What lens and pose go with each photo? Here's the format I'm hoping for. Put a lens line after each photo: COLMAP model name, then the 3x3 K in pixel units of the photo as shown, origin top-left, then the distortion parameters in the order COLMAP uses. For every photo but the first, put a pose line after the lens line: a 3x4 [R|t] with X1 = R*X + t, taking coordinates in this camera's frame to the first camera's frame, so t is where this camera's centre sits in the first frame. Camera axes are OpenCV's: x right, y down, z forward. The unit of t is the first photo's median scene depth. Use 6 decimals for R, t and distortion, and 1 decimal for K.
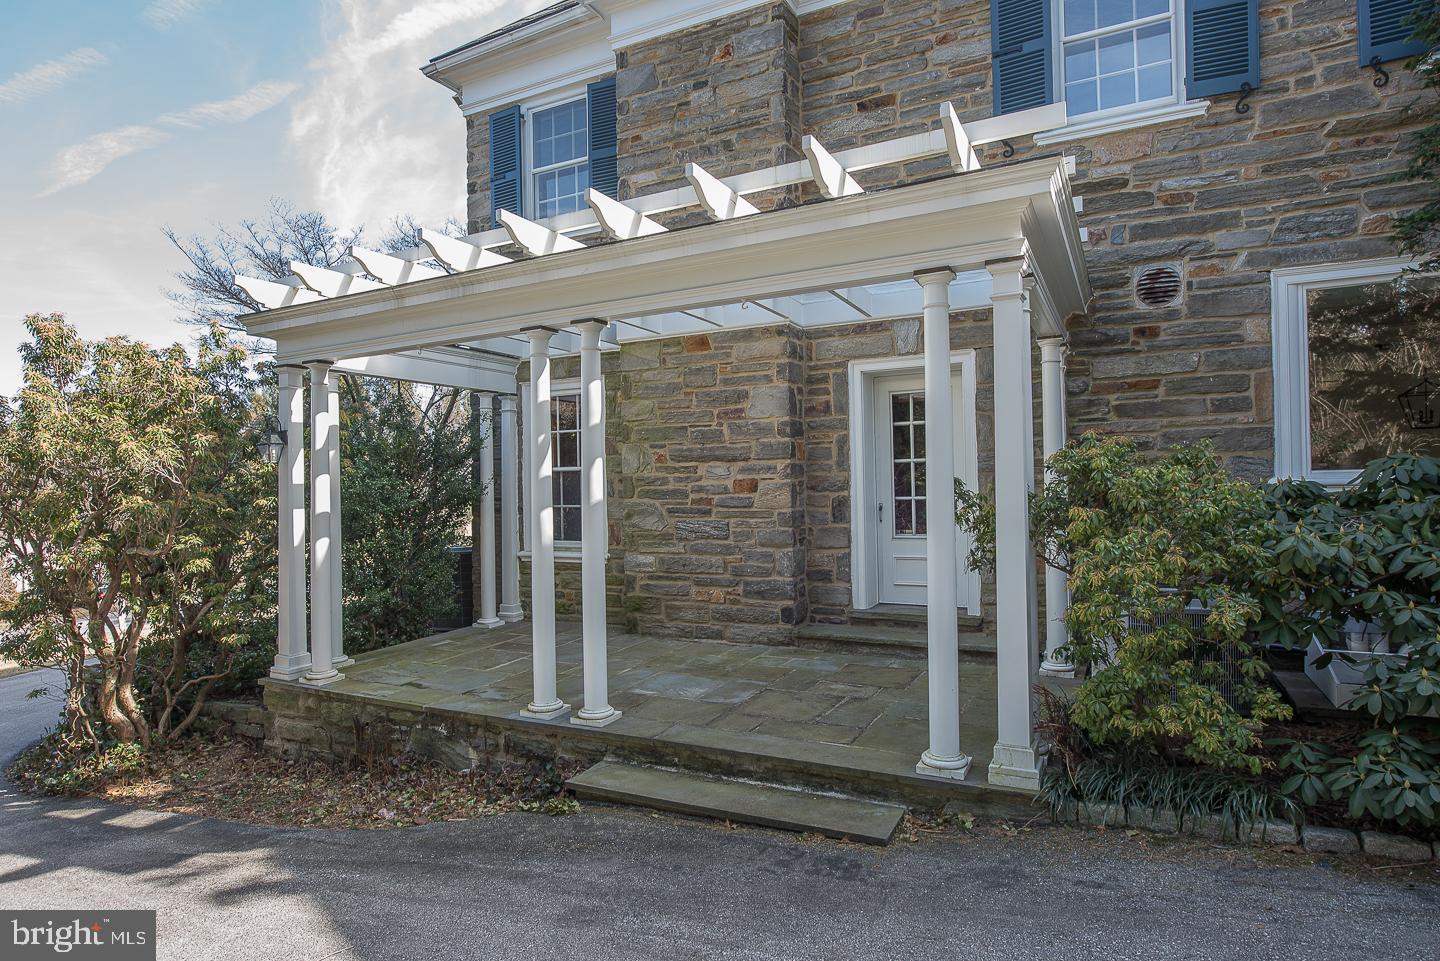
lens RADIAL K [[817.8, 0, 718.7], [0, 817.8, 482.7], [0, 0, 1]] dist [0.002847, 0.000616]
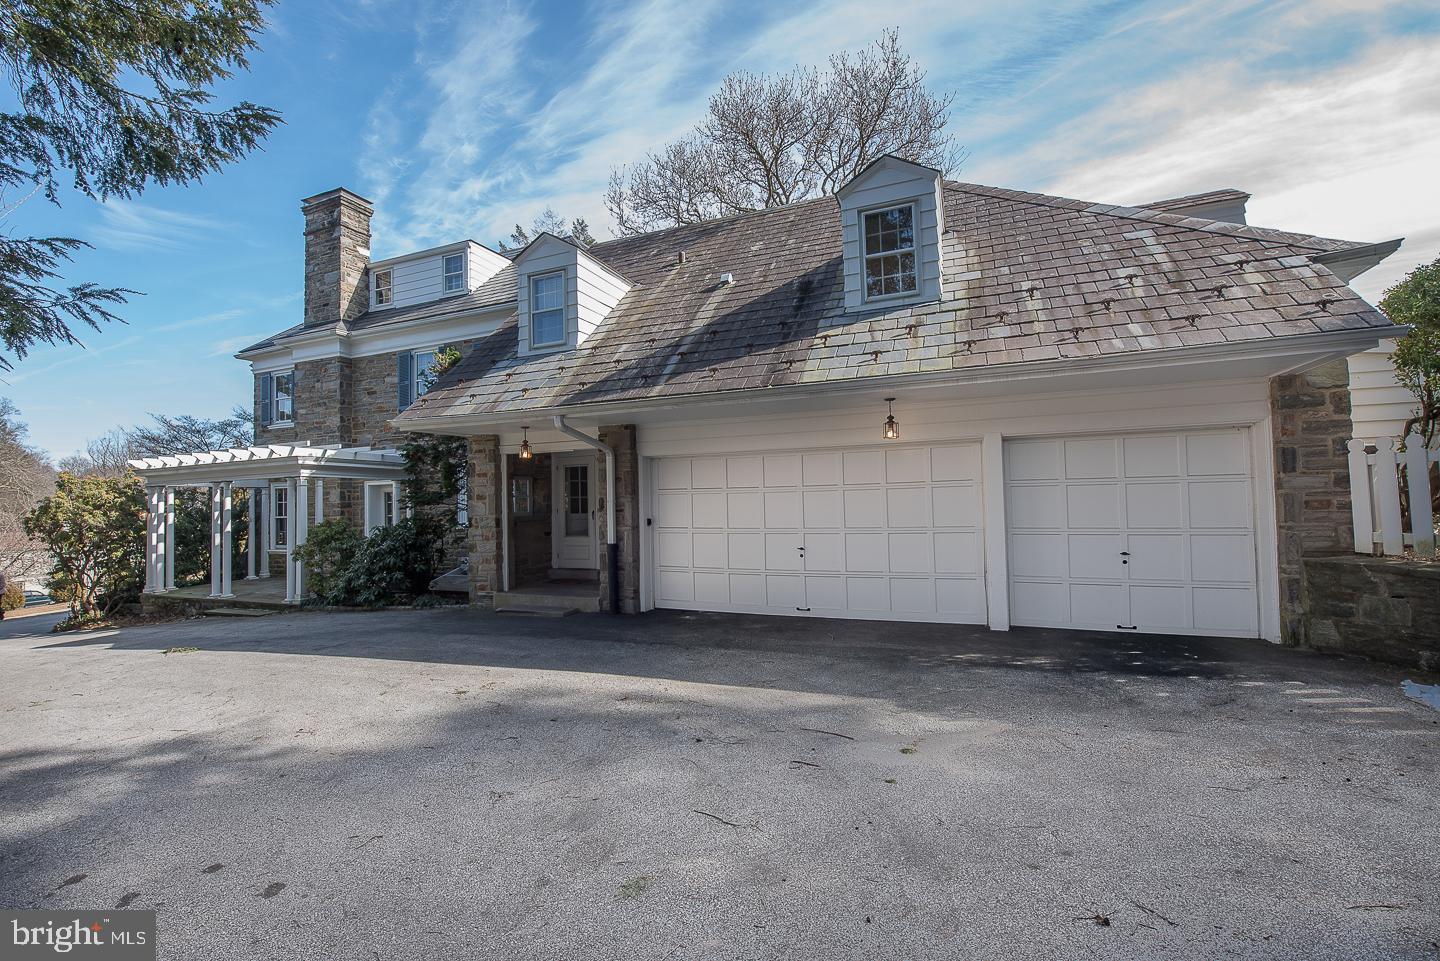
lens RADIAL K [[656.8, 0, 720.6], [0, 656.8, 478.0], [0, 0, 1]] dist [0.000390, -0.000088]
pose [[0.998221, -0.001838, 0.059590, 1.332584], [0.003727, 0.999494, -0.031589, -0.087864], [-0.059501, 0.031755, 0.997723, -1.433848]]
